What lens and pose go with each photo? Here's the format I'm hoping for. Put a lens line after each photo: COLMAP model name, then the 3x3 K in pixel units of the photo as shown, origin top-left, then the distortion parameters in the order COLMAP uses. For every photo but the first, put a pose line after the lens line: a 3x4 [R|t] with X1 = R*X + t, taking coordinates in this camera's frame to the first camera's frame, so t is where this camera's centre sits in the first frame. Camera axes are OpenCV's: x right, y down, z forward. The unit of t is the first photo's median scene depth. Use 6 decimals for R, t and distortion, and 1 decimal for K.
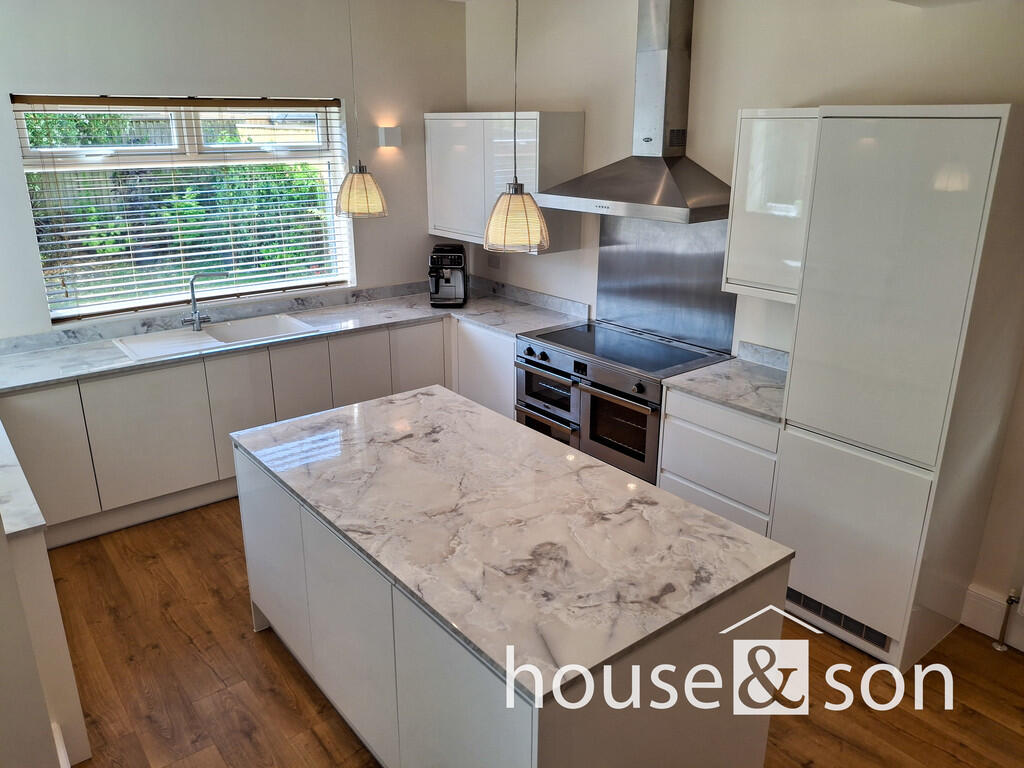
lens RADIAL K [[763.7, 0, 512.0], [0, 763.7, 384.0], [0, 0, 1]] dist [0.072874, -0.000237]
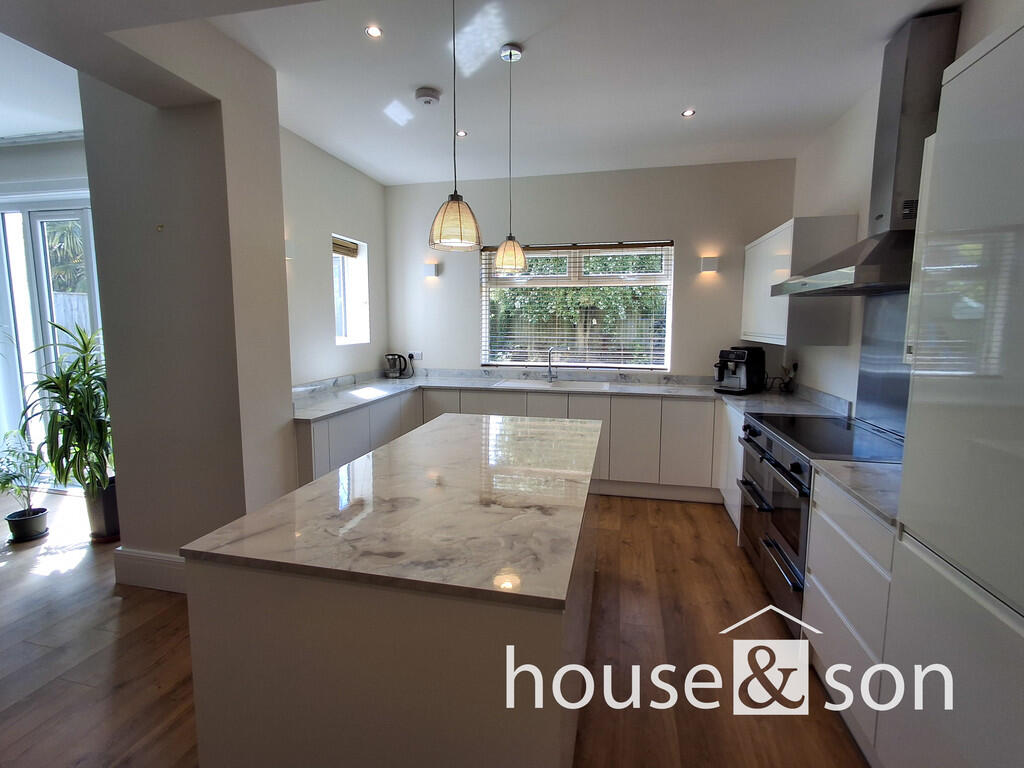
lens RADIAL K [[482.3, 0, 512.0], [0, 482.3, 384.0], [0, 0, 1]] dist [0.002508, 0.000813]
pose [[0.624282, 0.100479, -0.774710, 0.342354], [-0.252043, 0.964567, -0.078000, 0.034490], [0.739423, 0.243954, 0.627487, 0.321272]]
